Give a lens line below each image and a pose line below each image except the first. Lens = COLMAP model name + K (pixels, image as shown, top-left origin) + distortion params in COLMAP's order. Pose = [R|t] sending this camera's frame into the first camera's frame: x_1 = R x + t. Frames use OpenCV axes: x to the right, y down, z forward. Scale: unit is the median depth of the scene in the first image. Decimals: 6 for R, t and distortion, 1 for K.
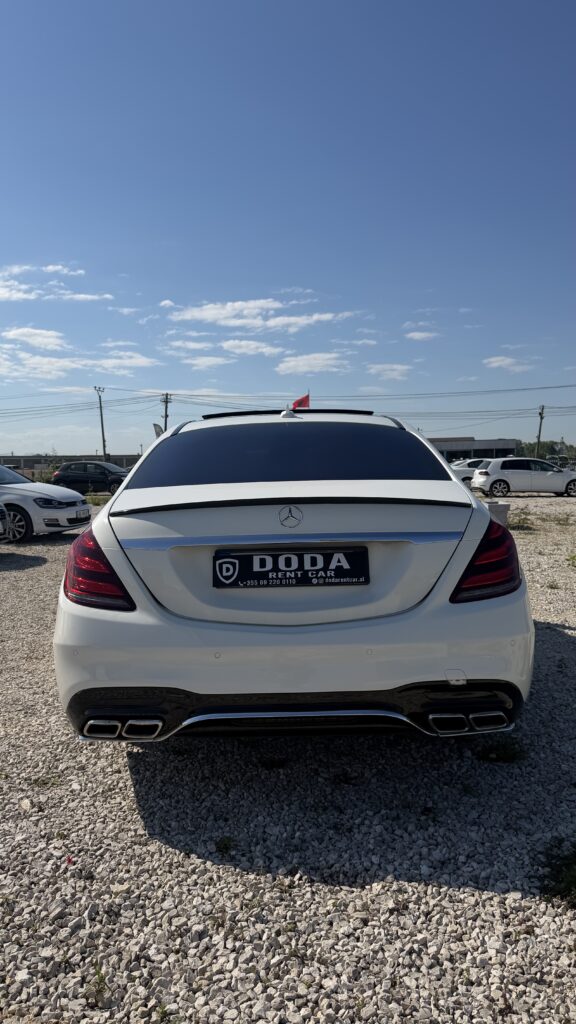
lens RADIAL K [[718.7, 0, 288.0], [0, 718.7, 512.0], [0, 0, 1]] dist [0.041050, -0.000707]
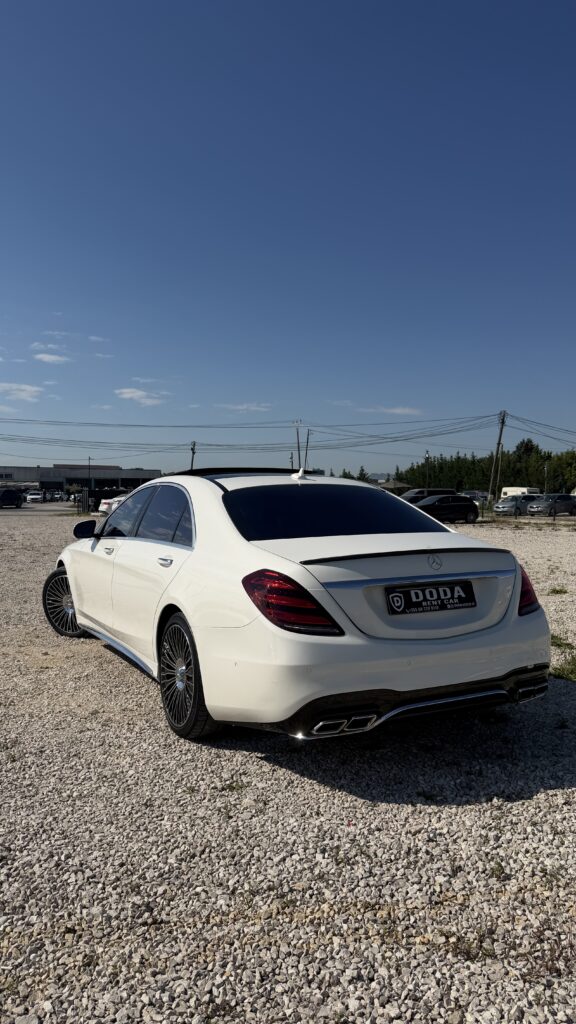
lens RADIAL K [[718.7, 0, 288.0], [0, 718.7, 512.0], [0, 0, 1]] dist [0.041050, -0.000707]
pose [[0.868902, 0.014590, 0.494770, -0.955442], [0.003357, 0.999369, -0.035364, -0.043481], [-0.494973, 0.032389, 0.868304, -0.107941]]
